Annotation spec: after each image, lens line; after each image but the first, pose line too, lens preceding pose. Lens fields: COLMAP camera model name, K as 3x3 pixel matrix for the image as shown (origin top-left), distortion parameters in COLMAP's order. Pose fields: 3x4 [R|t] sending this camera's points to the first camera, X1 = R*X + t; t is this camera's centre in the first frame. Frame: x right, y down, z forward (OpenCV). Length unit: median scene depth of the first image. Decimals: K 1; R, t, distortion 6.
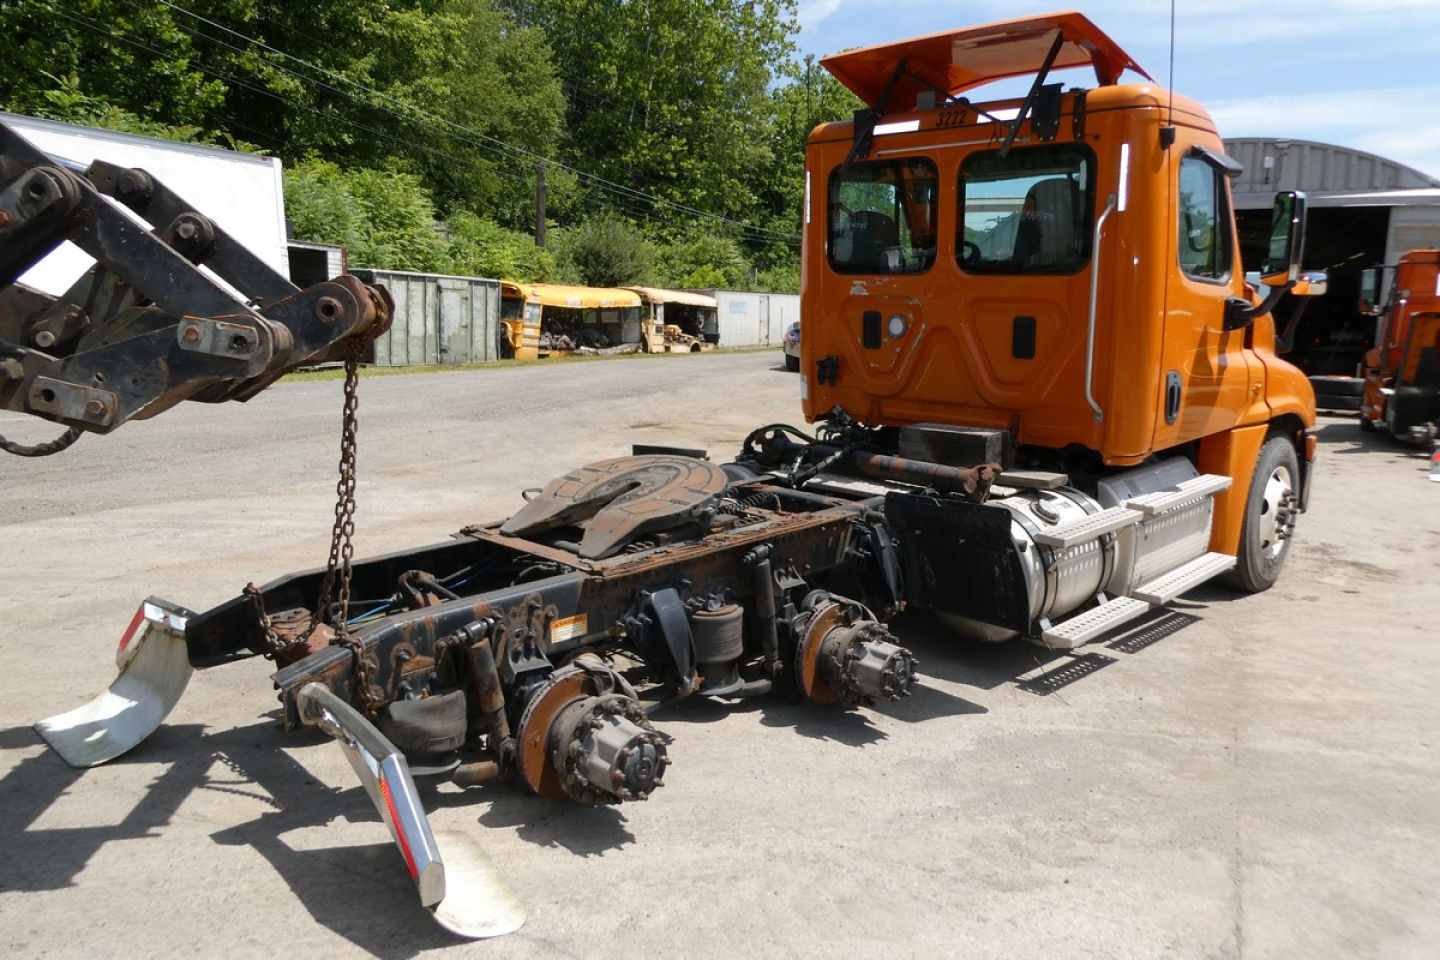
lens RADIAL K [[1035.1, 0, 732.9], [0, 1035.1, 480.5], [0, 0, 1]] dist [0.007393, -0.002900]
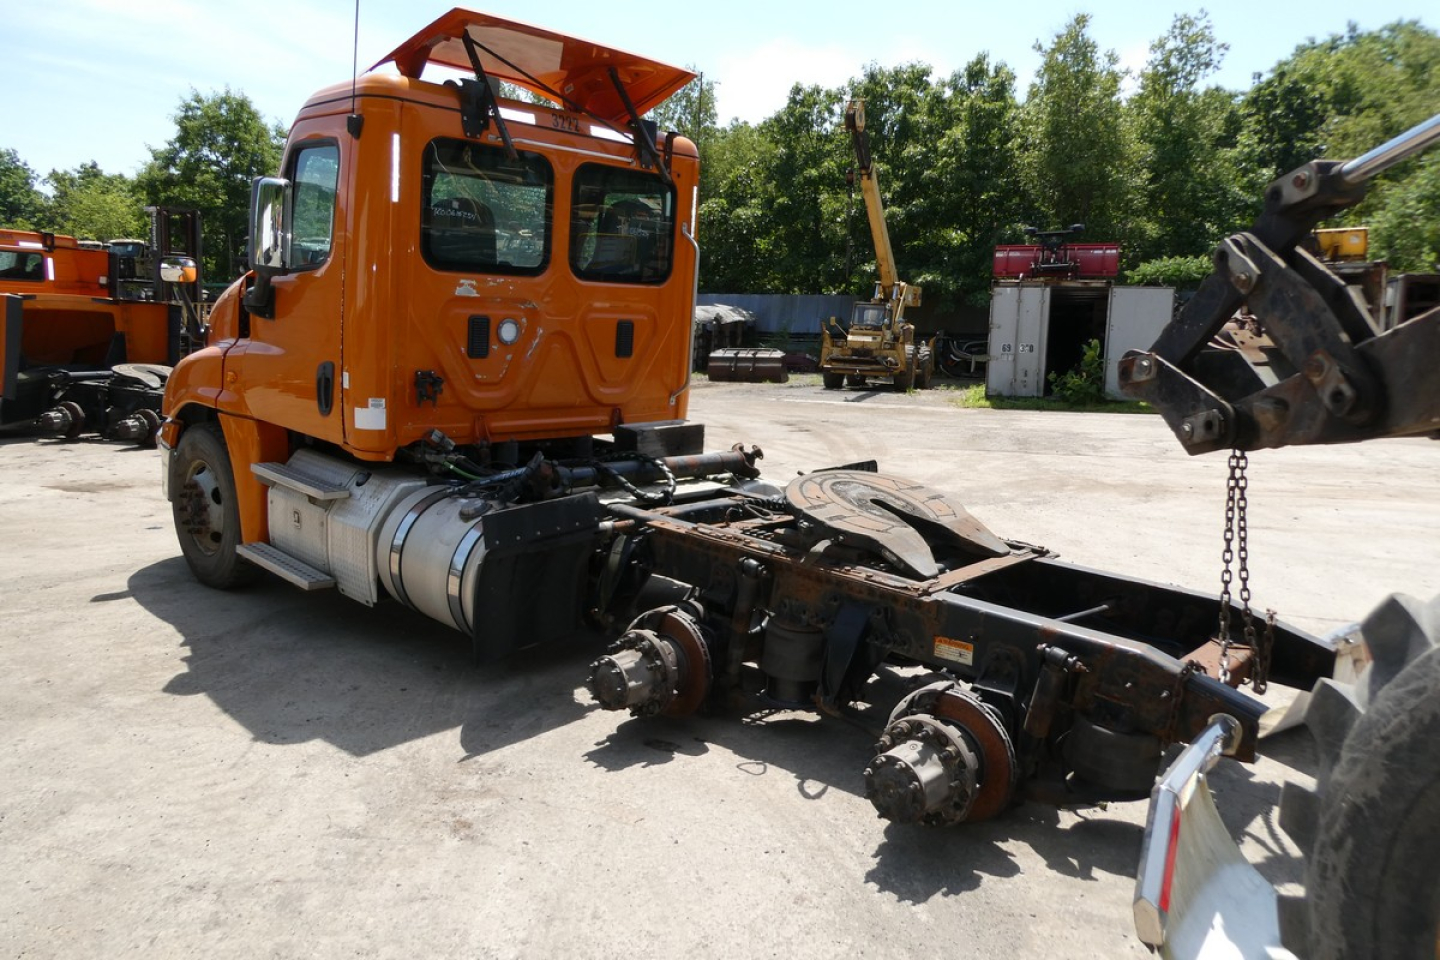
lens RADIAL K [[1035.1, 0, 732.9], [0, 1035.1, 480.5], [0, 0, 1]] dist [0.007393, -0.002900]
pose [[-0.046676, -0.174462, 0.983557, -0.858167], [0.141405, 0.973561, 0.179400, -0.173424], [-0.988851, 0.147454, -0.020772, 0.929385]]
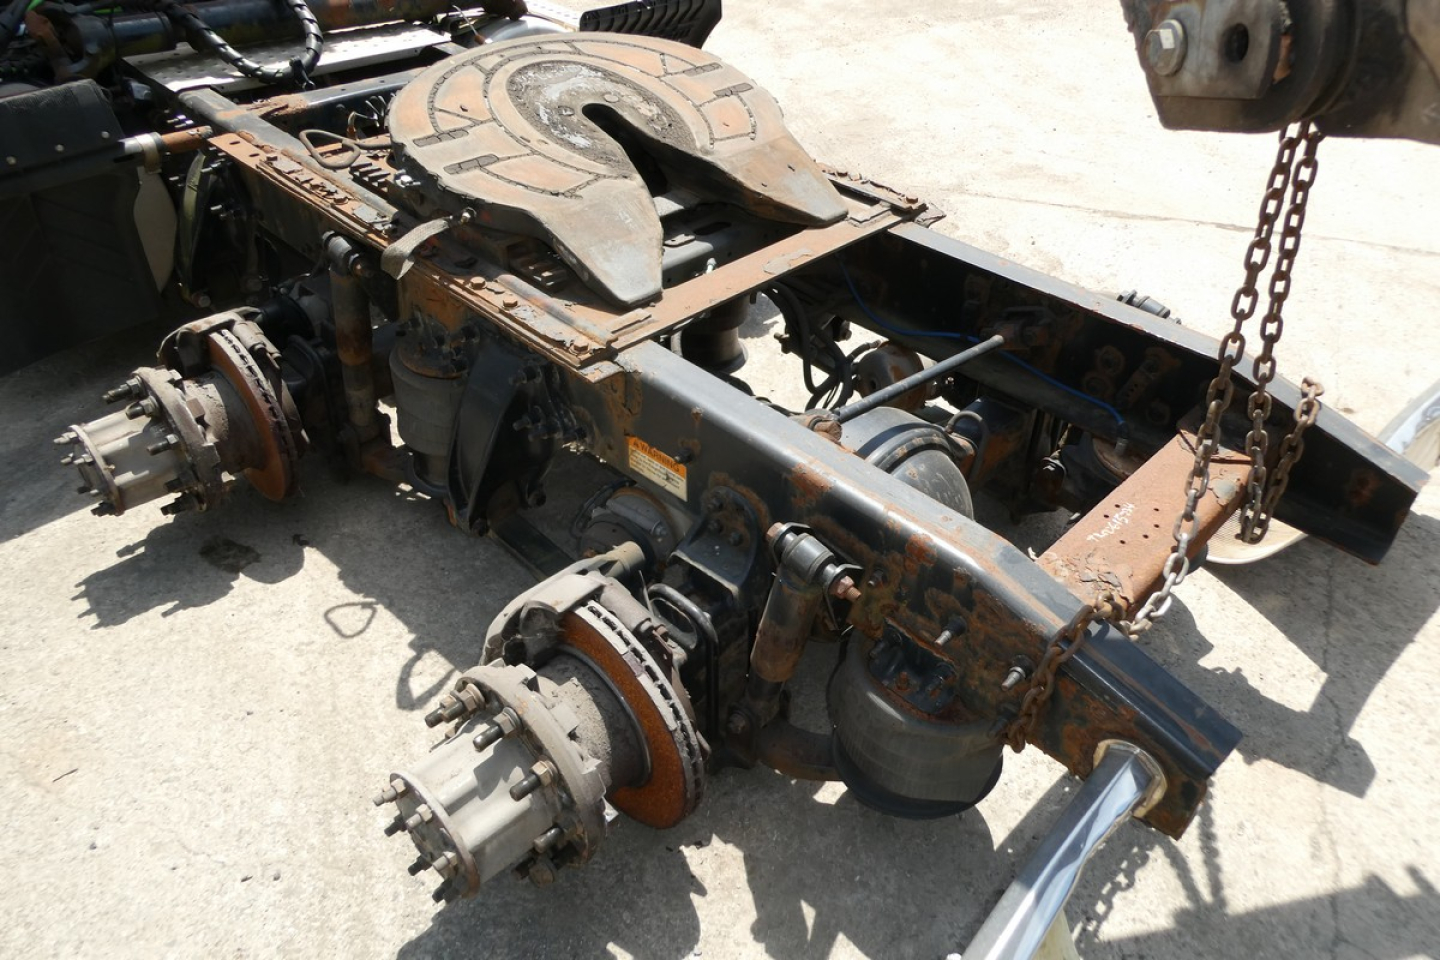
lens RADIAL K [[1035.1, 0, 732.9], [0, 1035.1, 480.5], [0, 0, 1]] dist [0.007393, -0.002900]
pose [[-0.026363, -0.604164, 0.796424, -0.492736], [0.149431, 0.785368, 0.600723, -0.121485], [-0.988421, 0.134848, 0.069576, 0.740357]]
